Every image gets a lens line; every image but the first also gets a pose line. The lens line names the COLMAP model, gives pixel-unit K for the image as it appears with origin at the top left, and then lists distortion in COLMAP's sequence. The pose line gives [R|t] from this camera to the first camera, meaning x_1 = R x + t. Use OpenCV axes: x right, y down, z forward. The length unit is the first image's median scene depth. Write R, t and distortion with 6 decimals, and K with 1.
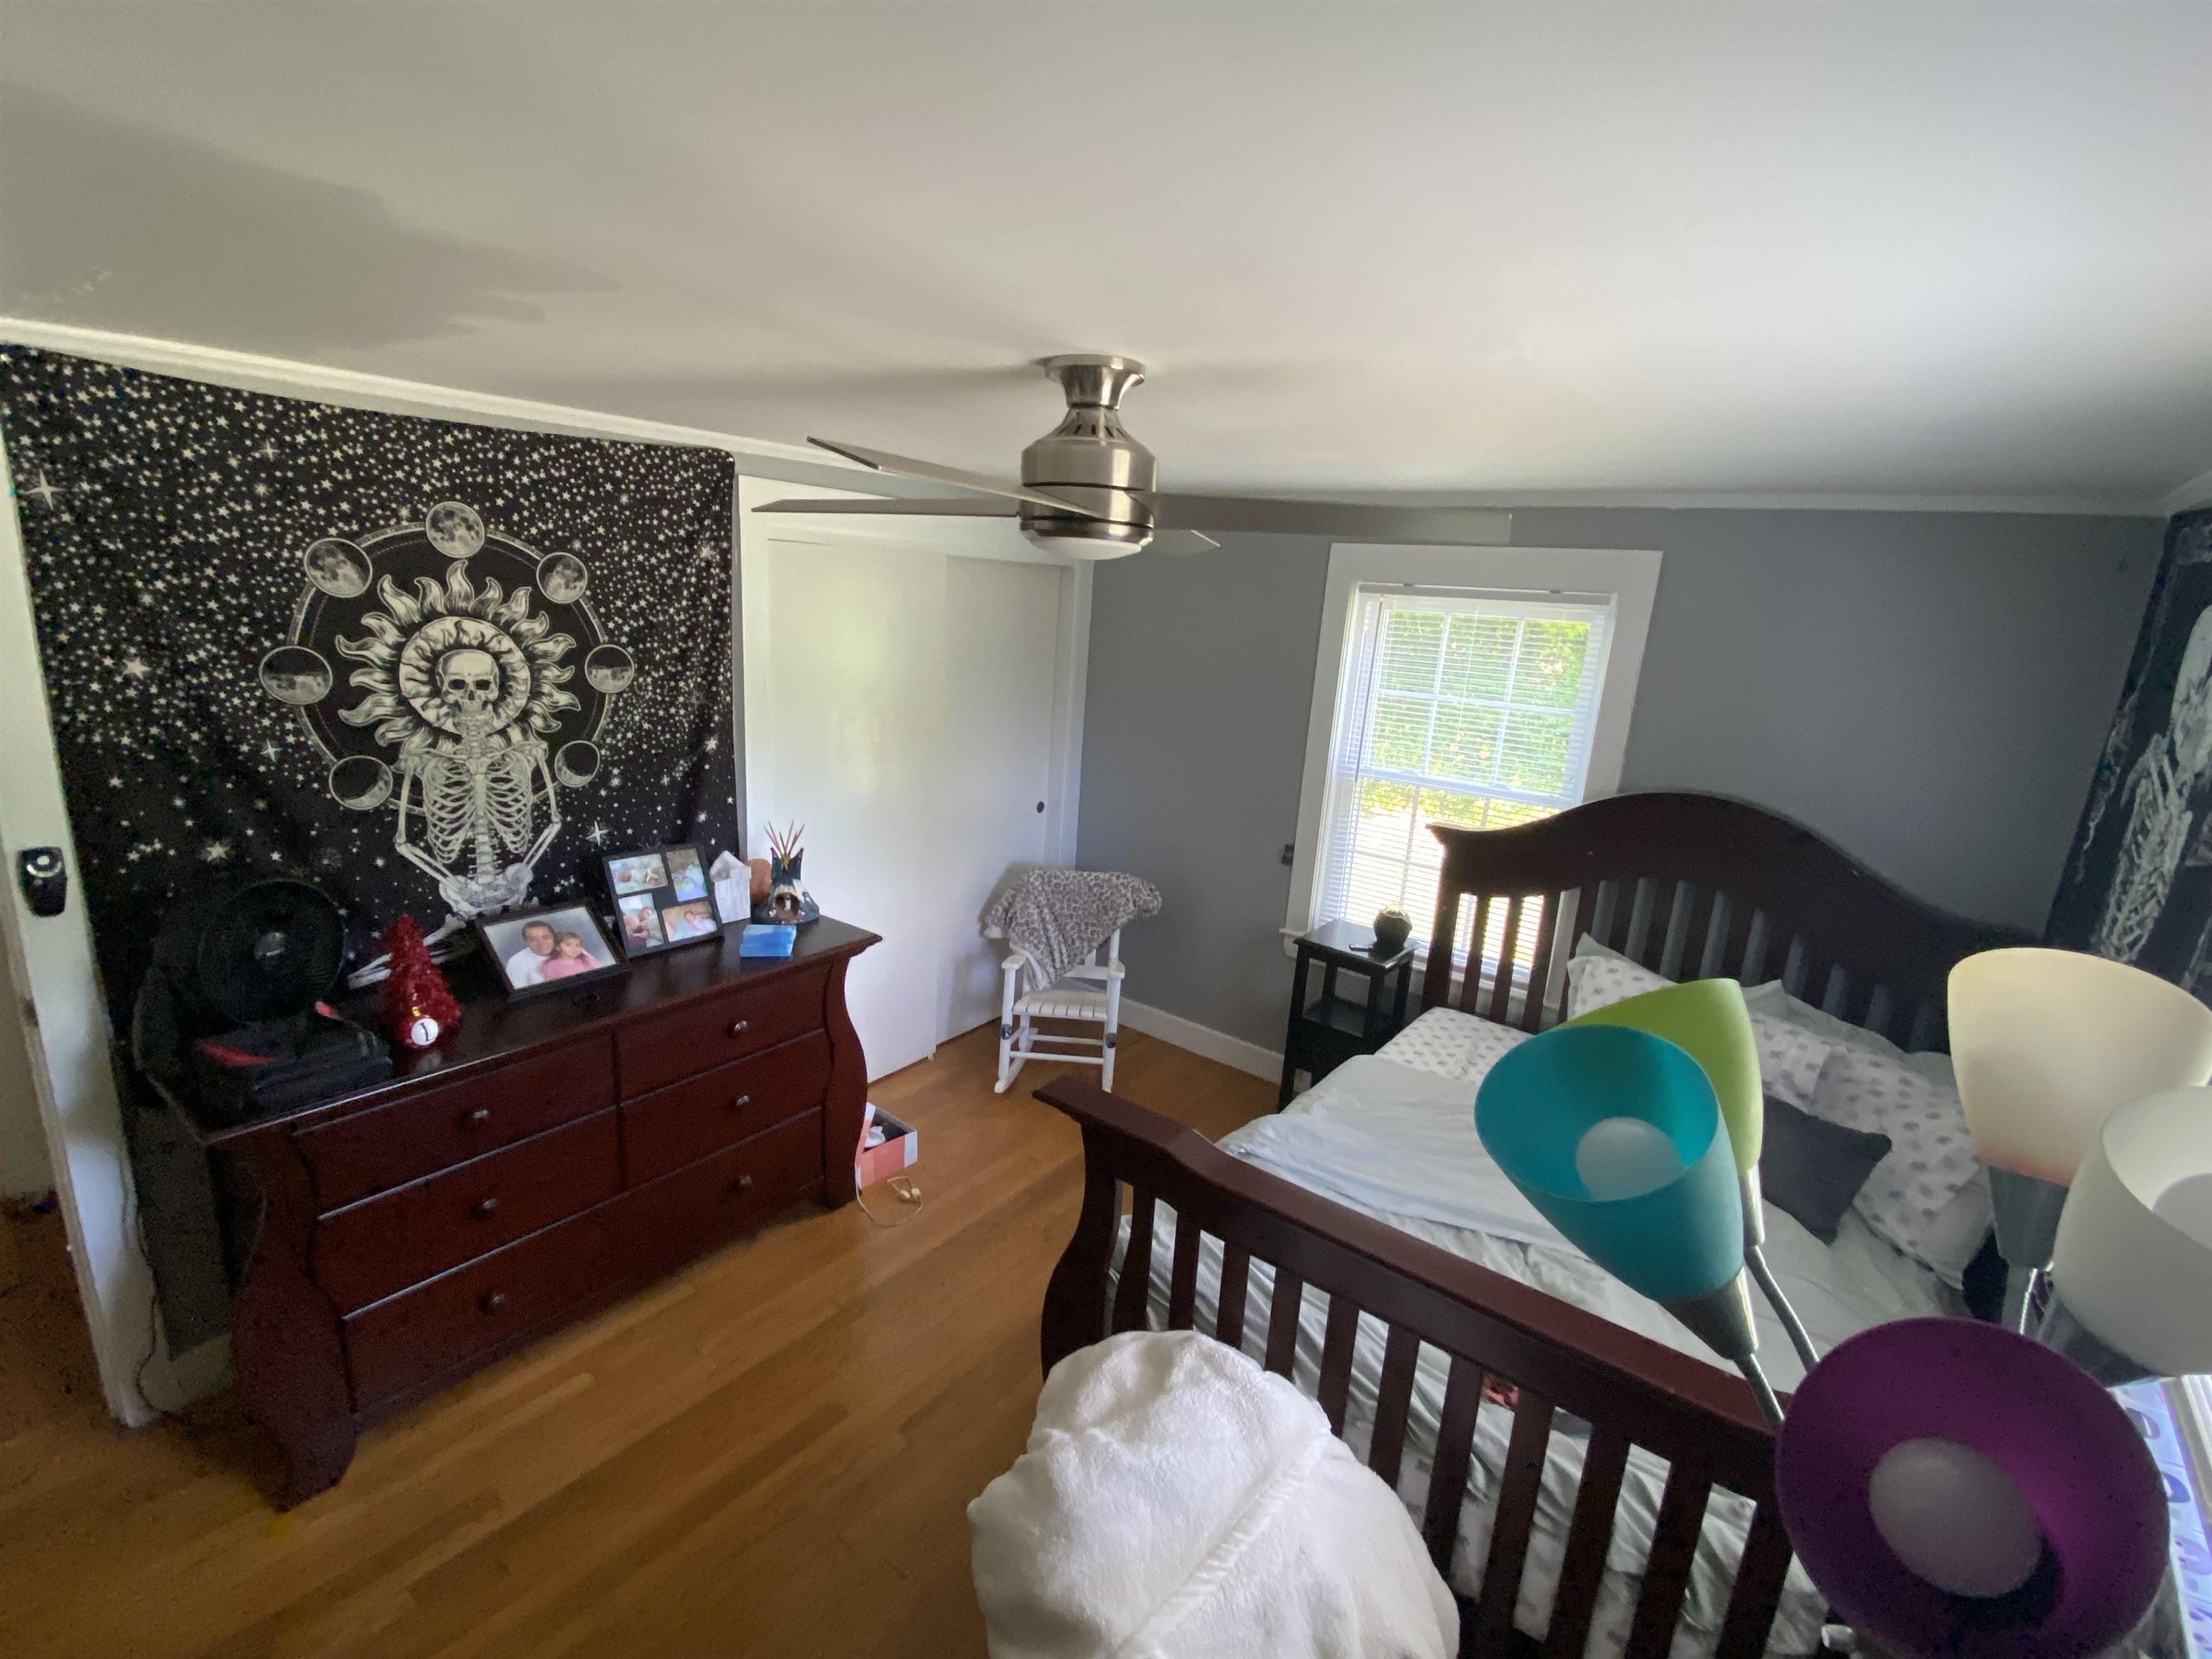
lens RADIAL K [[1010.8, 0, 1095.7], [0, 1010.8, 836.0], [0, 0, 1]] dist [-0.048741, -0.000225]
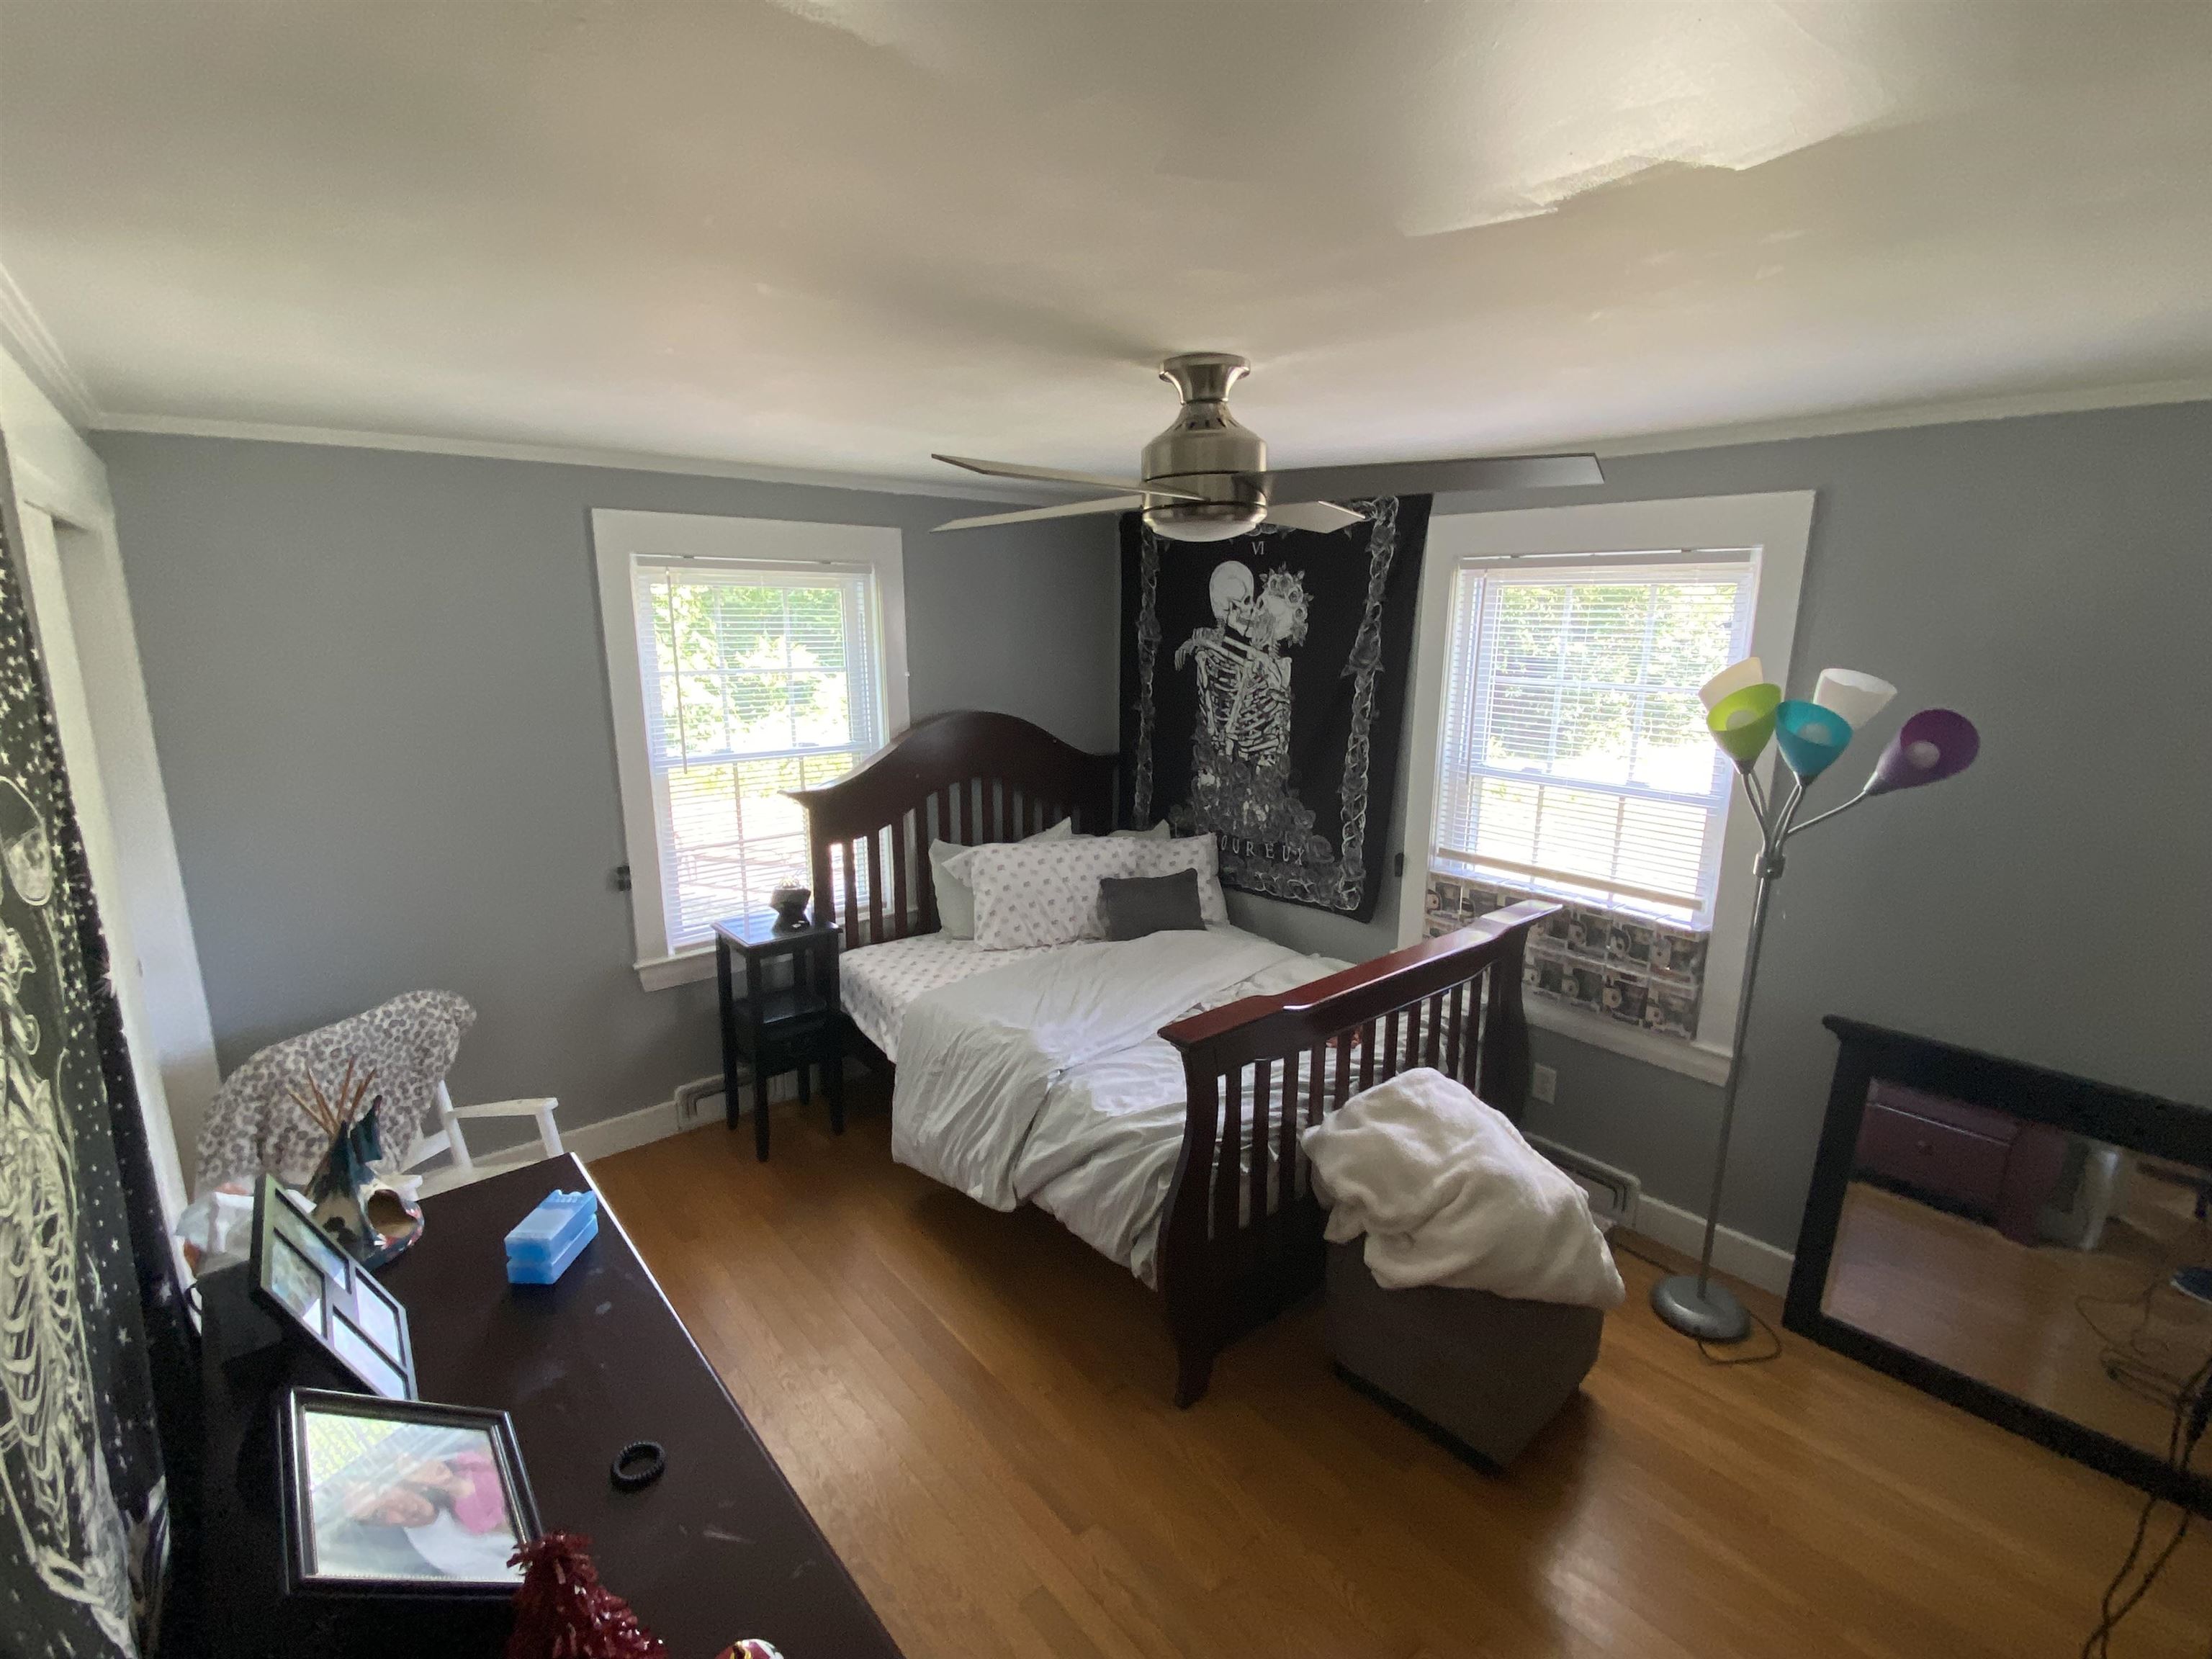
lens RADIAL K [[1010.8, 0, 1095.7], [0, 1010.8, 836.0], [0, 0, 1]] dist [-0.048741, -0.000225]
pose [[0.203595, -0.268997, 0.941377, -0.654899], [0.234957, 0.946841, 0.219743, -0.136449], [-0.950444, 0.176444, 0.255975, 0.492578]]
